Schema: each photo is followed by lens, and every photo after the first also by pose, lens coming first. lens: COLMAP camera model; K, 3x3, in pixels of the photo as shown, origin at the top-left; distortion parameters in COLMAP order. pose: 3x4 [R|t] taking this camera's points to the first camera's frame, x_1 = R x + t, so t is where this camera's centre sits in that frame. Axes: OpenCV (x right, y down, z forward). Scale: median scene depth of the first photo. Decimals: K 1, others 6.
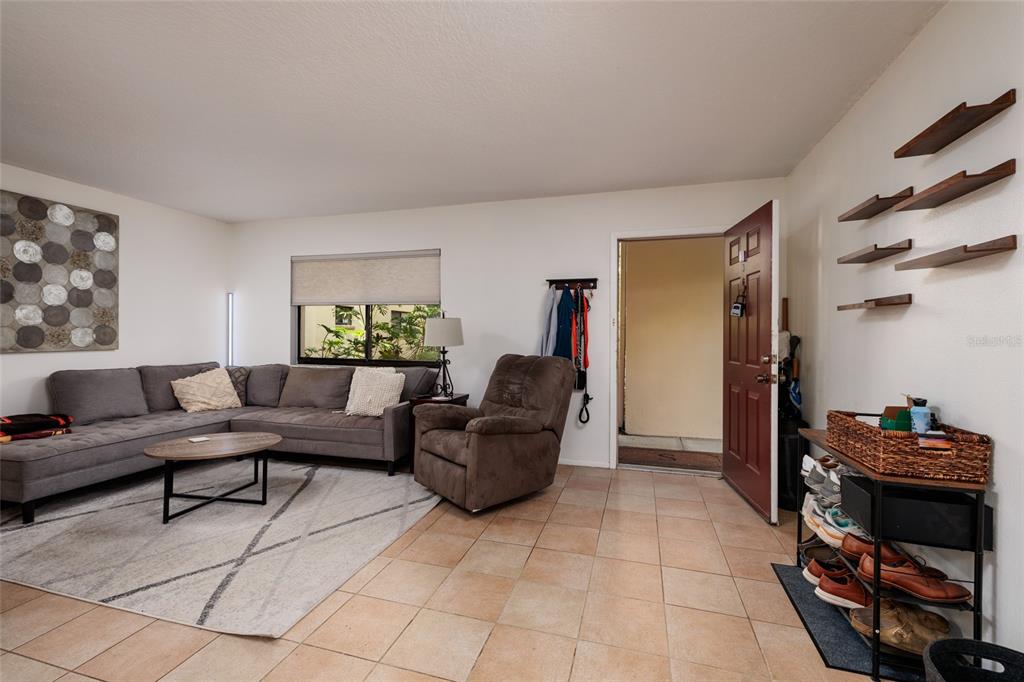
lens RADIAL K [[431.6, 0, 513.4], [0, 431.6, 338.8], [0, 0, 1]] dist [0.001135, 0.000063]
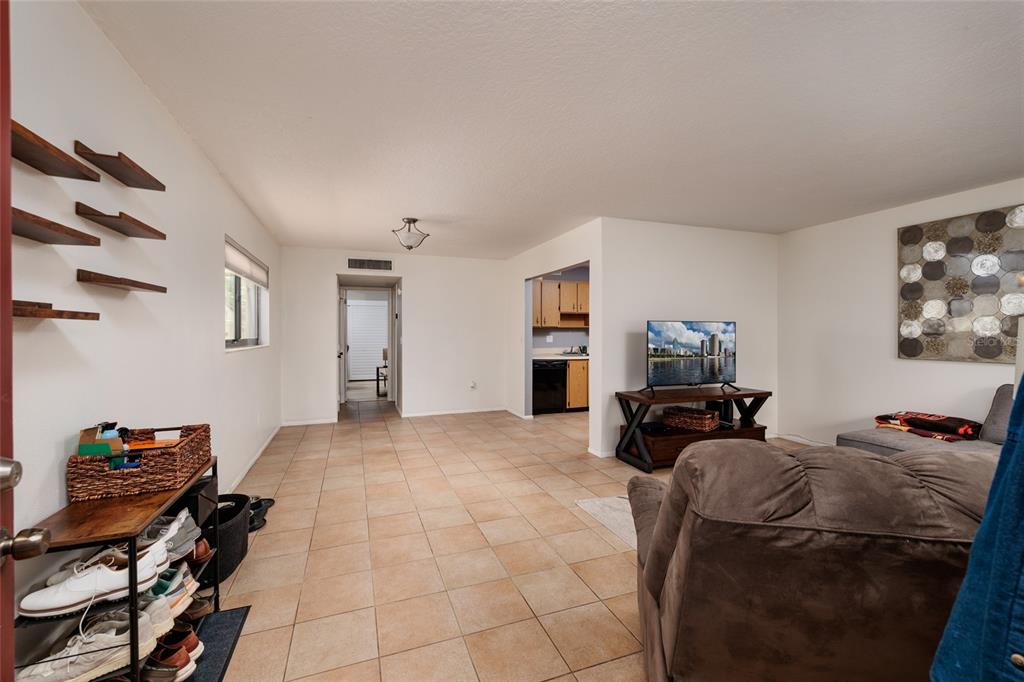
lens RADIAL K [[431.6, 0, 515.6], [0, 431.6, 336.1], [0, 0, 1]] dist [0.001135, 0.000063]
pose [[-0.794735, 0.004466, -0.606940, 0.395540], [-0.007754, 0.999817, 0.017509, -0.040017], [0.606907, 0.018621, -0.794555, 1.122095]]
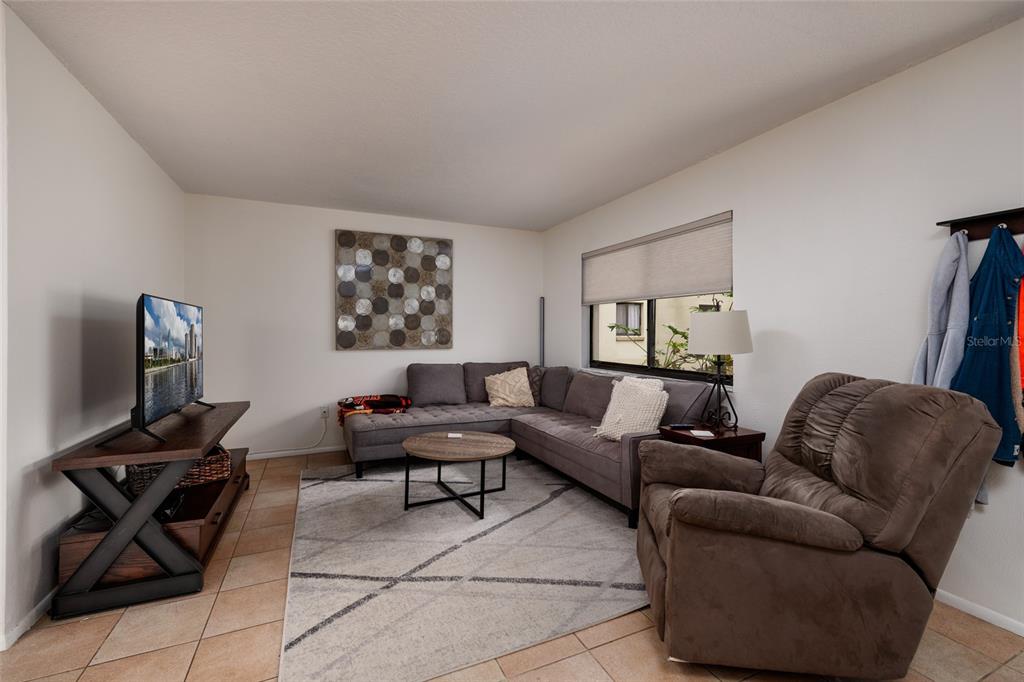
lens RADIAL K [[431.6, 0, 513.1], [0, 431.6, 335.8], [0, 0, 1]] dist [0.001135, 0.000063]
pose [[0.656378, 0.000241, -0.754432, 0.148372], [-0.007415, 0.999954, -0.006133, -0.005122], [0.754396, 0.009620, 0.656349, 0.377138]]
